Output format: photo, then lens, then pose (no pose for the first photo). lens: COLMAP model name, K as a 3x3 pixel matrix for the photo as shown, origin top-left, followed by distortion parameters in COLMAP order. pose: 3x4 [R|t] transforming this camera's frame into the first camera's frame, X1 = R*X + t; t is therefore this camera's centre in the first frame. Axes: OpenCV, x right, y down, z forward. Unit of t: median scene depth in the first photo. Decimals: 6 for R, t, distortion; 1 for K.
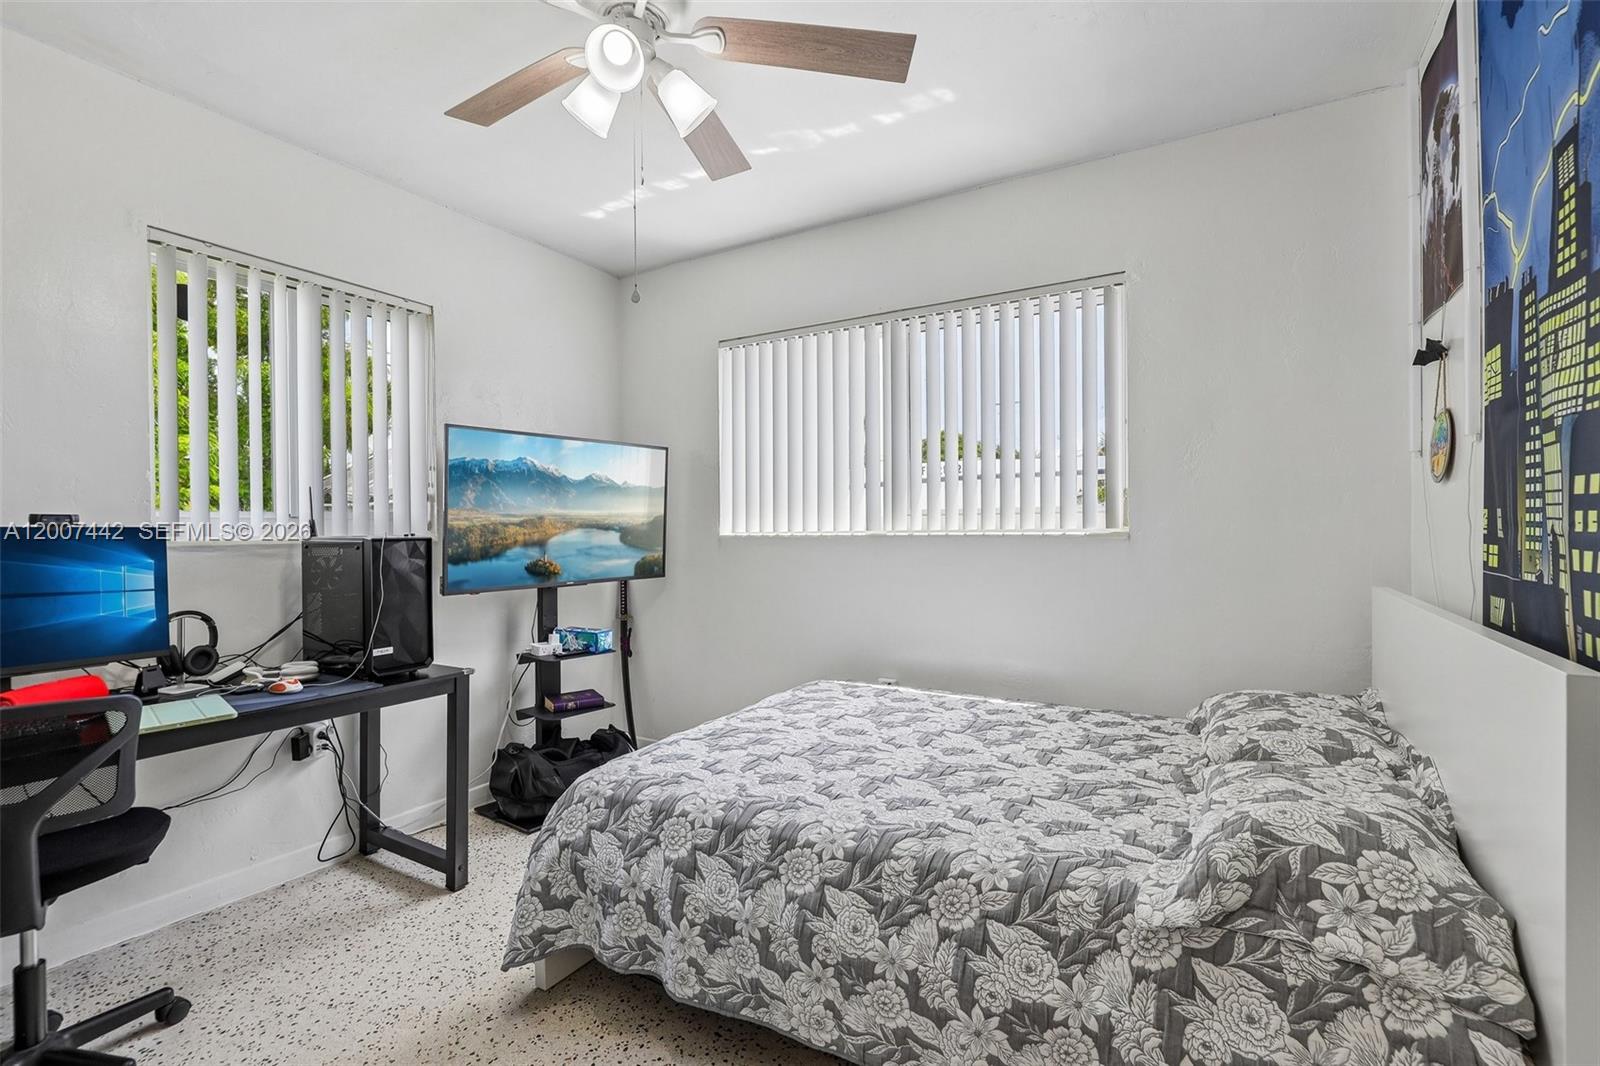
lens RADIAL K [[726.1, 0, 800.5], [0, 726.1, 533.5], [0, 0, 1]] dist [-0.000202, -0.000048]
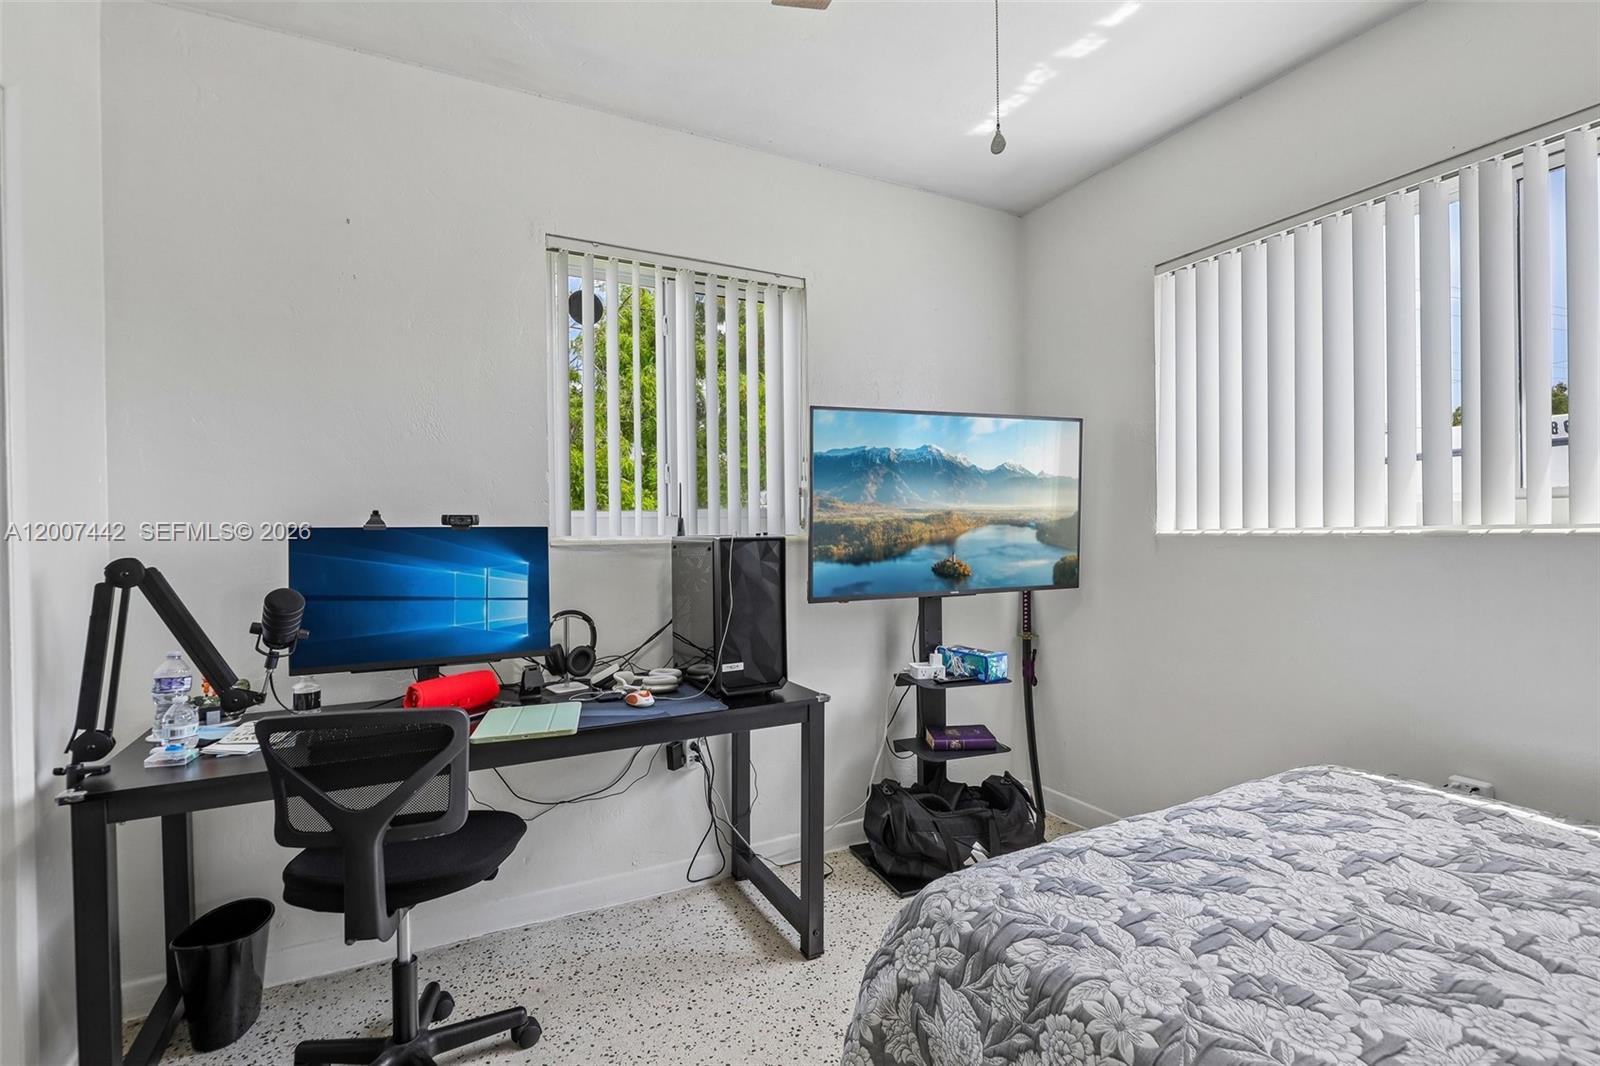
lens RADIAL K [[762.7, 0, 801.5], [0, 762.7, 533.3], [0, 0, 1]] dist [-0.006514, 0.003612]
pose [[0.851261, -0.001157, -0.524742, -0.020271], [0.003122, 0.999991, 0.002861, -0.001274], [0.524734, -0.004073, 0.851257, 0.234994]]
